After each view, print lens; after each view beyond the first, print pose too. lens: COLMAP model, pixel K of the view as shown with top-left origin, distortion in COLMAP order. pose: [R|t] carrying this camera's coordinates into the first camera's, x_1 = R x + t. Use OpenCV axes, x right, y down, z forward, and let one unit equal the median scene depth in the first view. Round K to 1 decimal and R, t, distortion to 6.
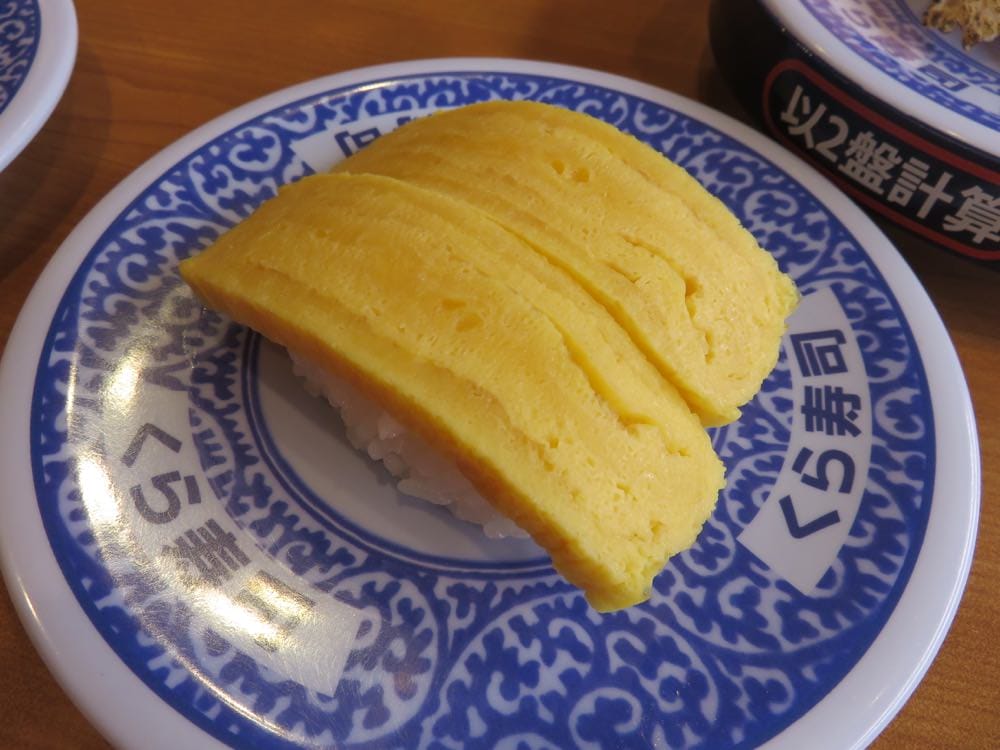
lens RADIAL K [[763.1, 0, 502.0], [0, 763.1, 377.8], [0, 0, 1]] dist [-0.000656, -0.021005]
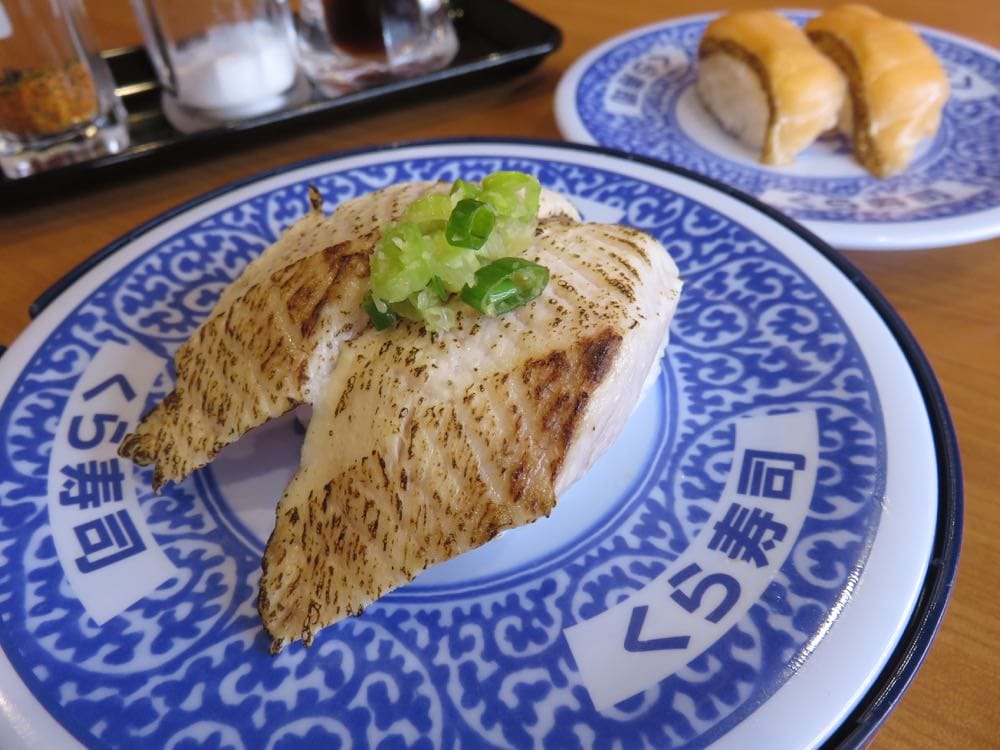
lens RADIAL K [[763.1, 0, 494.3], [0, 763.1, 380.8], [0, 0, 1]] dist [-0.000656, -0.021005]
pose [[0.915953, 0.208374, -0.342945, 0.434192], [-0.269152, 0.952884, -0.139889, 0.075678], [0.297637, 0.220436, 0.928881, 0.092489]]
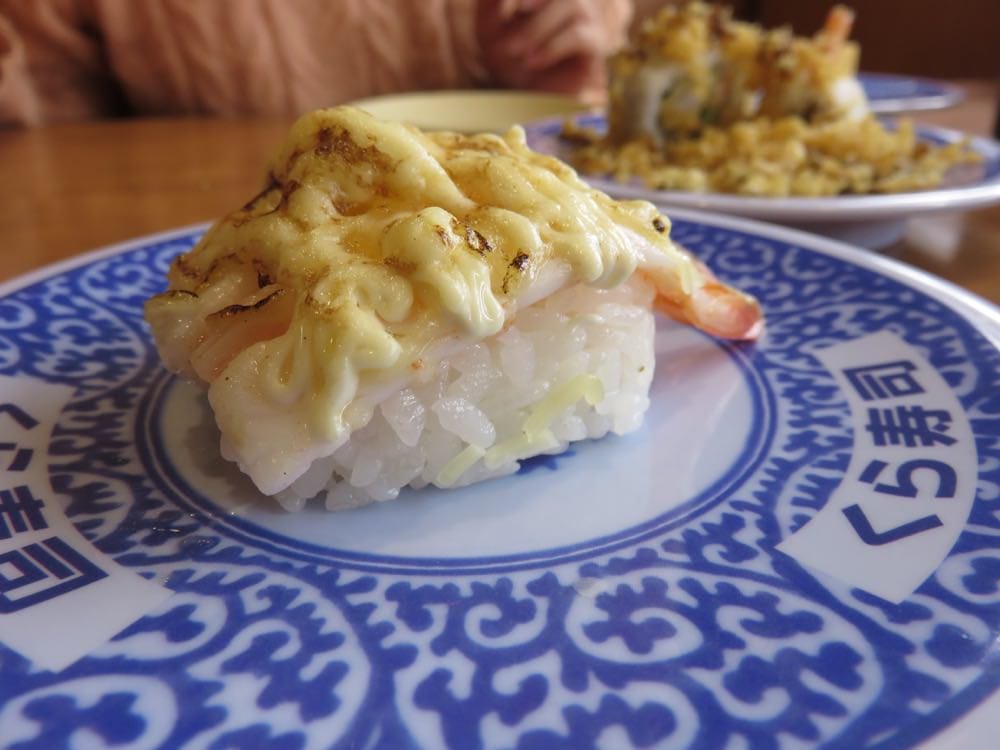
lens RADIAL K [[763.1, 0, 505.1], [0, 763.1, 373.7], [0, 0, 1]] dist [-0.000656, -0.021005]
pose [[-0.410393, -0.437117, 0.800316, -0.730808], [0.735532, 0.360111, 0.573858, -0.505369], [-0.539046, 0.824165, 0.173727, 0.904649]]
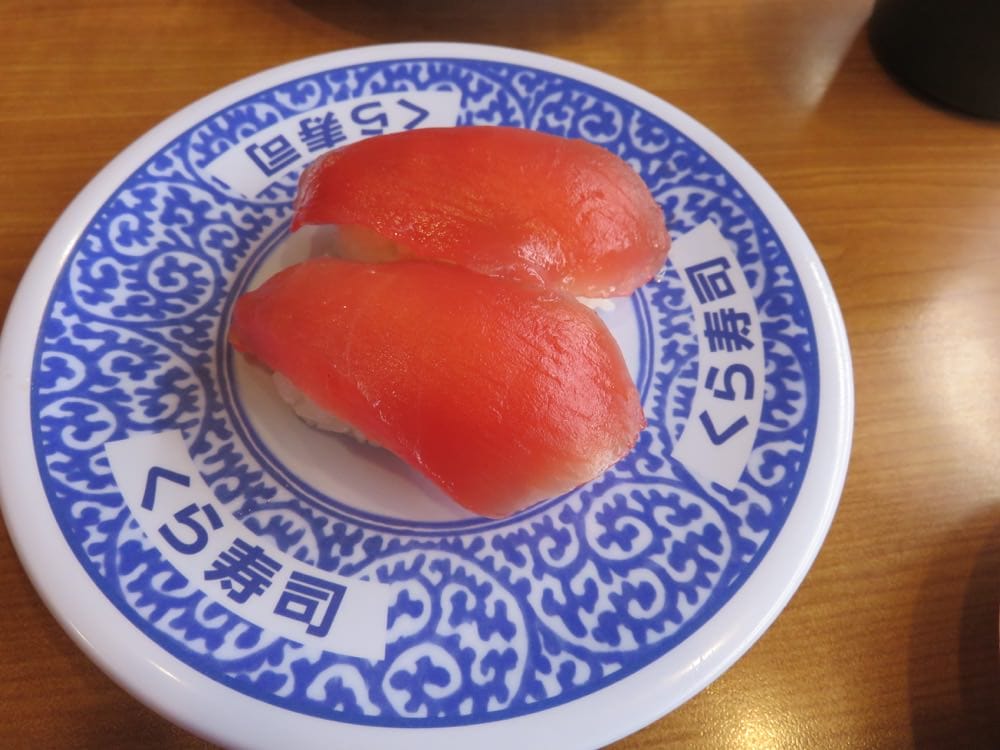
lens RADIAL K [[763.1, 0, 516.6], [0, 763.1, 371.2], [0, 0, 1]] dist [-0.000656, -0.021005]
pose [[-0.689799, -0.657726, 0.302610, -0.512960], [0.543750, -0.194671, 0.816358, -0.979263], [-0.478030, 0.727667, 0.491922, 0.478024]]
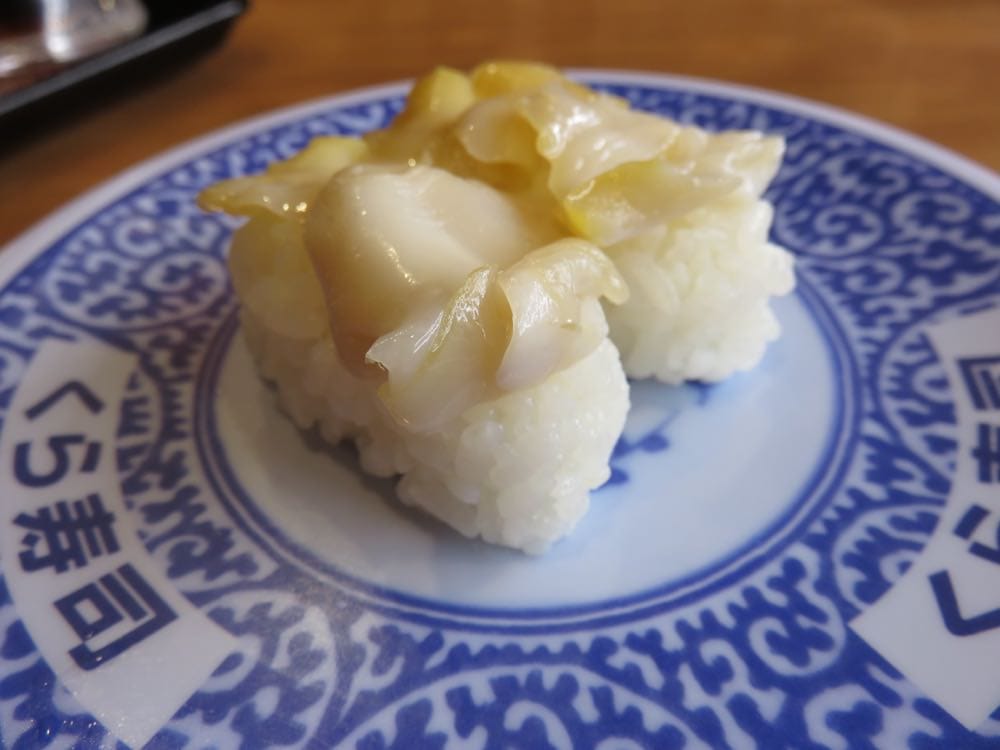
lens RADIAL K [[763.1, 0, 502.8], [0, 763.1, 381.3], [0, 0, 1]] dist [-0.000656, -0.021005]
pose [[0.974087, 0.075616, -0.213157, 0.142145], [-0.119156, 0.972629, -0.199487, 0.161766], [0.192238, 0.219716, 0.956436, 0.302486]]
